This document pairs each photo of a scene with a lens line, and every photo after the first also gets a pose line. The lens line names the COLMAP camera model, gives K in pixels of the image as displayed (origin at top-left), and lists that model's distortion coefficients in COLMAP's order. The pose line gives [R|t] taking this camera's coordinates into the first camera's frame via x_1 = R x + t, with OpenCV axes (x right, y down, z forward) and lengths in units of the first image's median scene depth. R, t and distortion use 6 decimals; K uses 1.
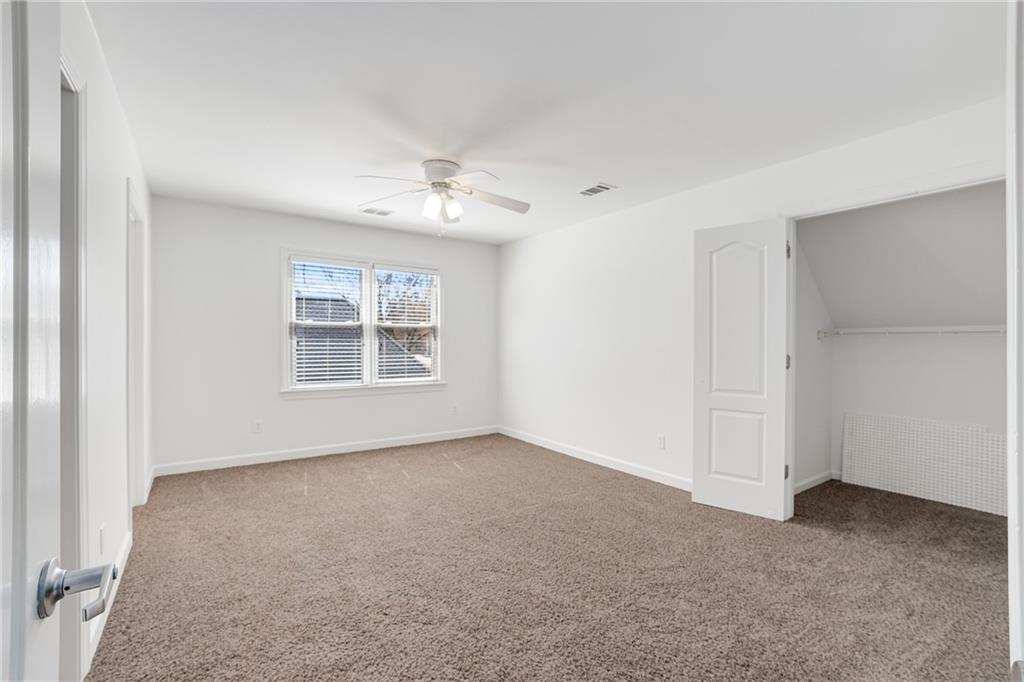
lens RADIAL K [[466.3, 0, 512.0], [0, 466.3, 341.0], [0, 0, 1]] dist [-0.001172, -0.000095]
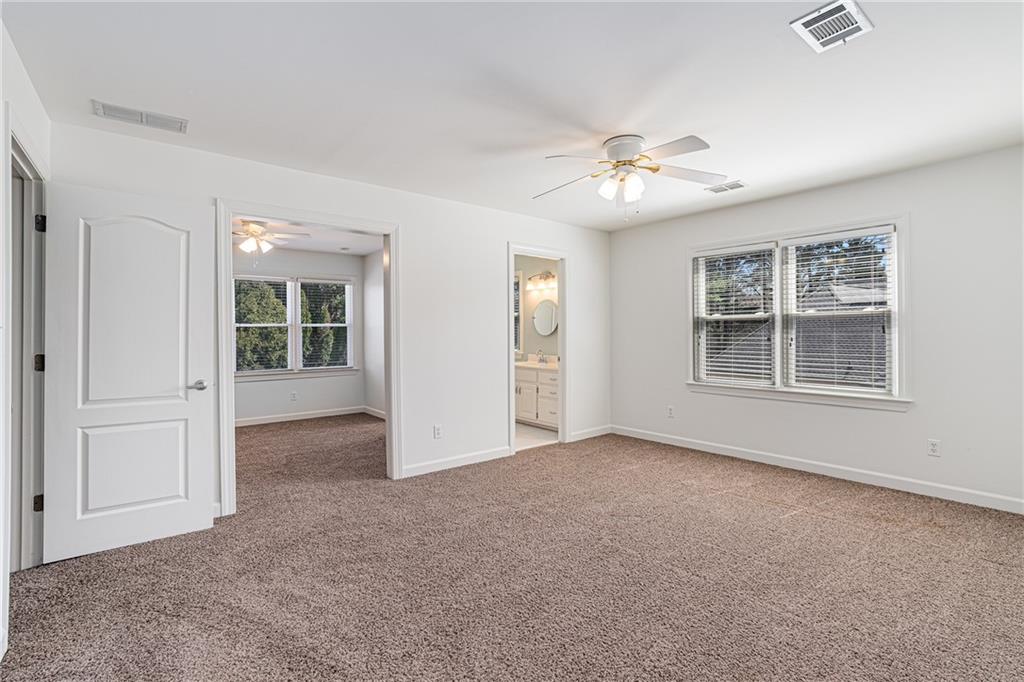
lens RADIAL K [[466.3, 0, 512.0], [0, 466.3, 341.0], [0, 0, 1]] dist [-0.001172, -0.000095]
pose [[0.085818, 0.006262, -0.996291, 0.514200], [0.007032, 0.999952, 0.006891, 0.002035], [0.996286, -0.007597, 0.085770, 0.491397]]
